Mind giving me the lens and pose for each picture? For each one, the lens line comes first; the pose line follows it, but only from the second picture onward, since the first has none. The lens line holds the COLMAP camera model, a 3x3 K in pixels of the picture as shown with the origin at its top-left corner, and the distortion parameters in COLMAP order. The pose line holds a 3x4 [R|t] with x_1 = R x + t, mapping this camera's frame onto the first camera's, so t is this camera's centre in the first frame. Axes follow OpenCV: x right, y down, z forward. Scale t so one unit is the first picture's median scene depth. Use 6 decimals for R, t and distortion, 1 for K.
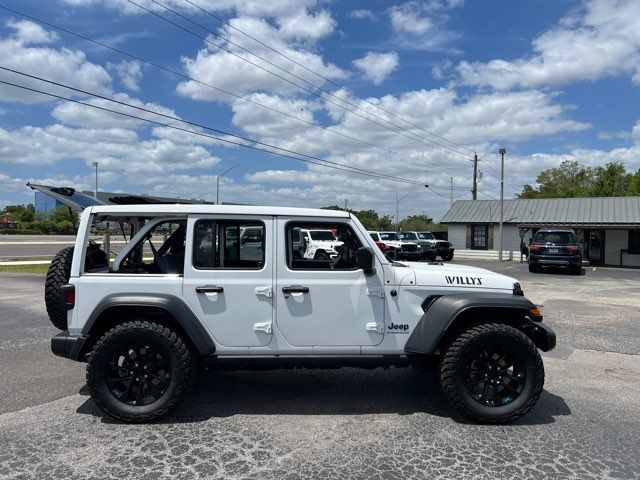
lens RADIAL K [[484.2, 0, 320.0], [0, 484.2, 240.0], [0, 0, 1]] dist [0.009566, -0.007394]
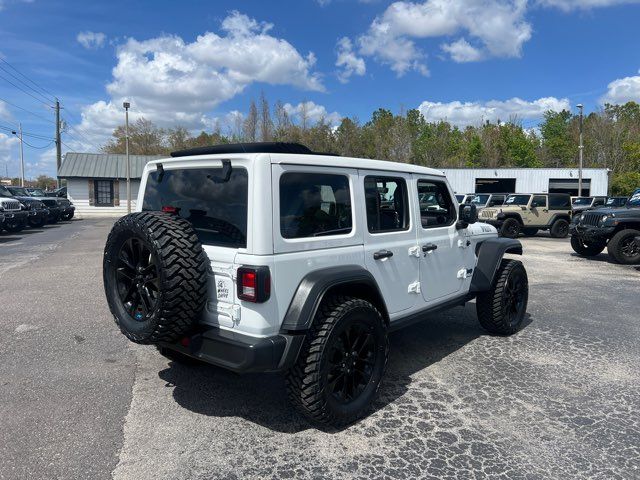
lens RADIAL K [[484.2, 0, 320.0], [0, 484.2, 240.0], [0, 0, 1]] dist [0.009566, -0.007394]
pose [[0.648242, -0.076004, 0.757632, -0.925789], [0.007019, 0.995560, 0.093868, -0.007032], [-0.761402, -0.055532, 0.645897, 0.386503]]
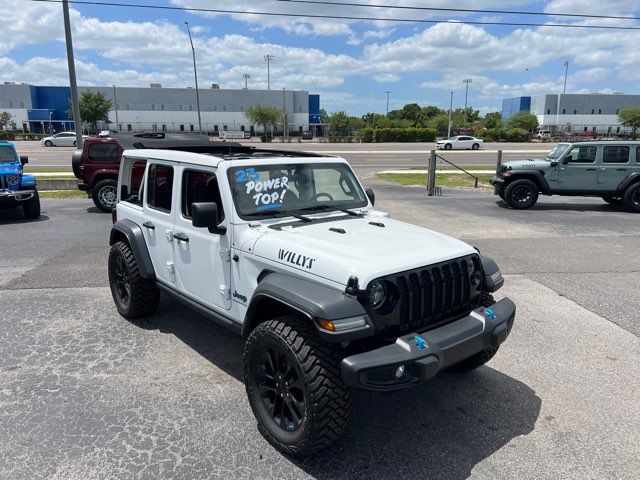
lens RADIAL K [[484.2, 0, 320.0], [0, 484.2, 240.0], [0, 0, 1]] dist [0.009566, -0.007394]
pose [[0.618760, 0.158481, -0.769428, 0.906413], [-0.008004, 0.980661, 0.195553, -0.091899], [0.785539, -0.114842, 0.608062, 0.596170]]
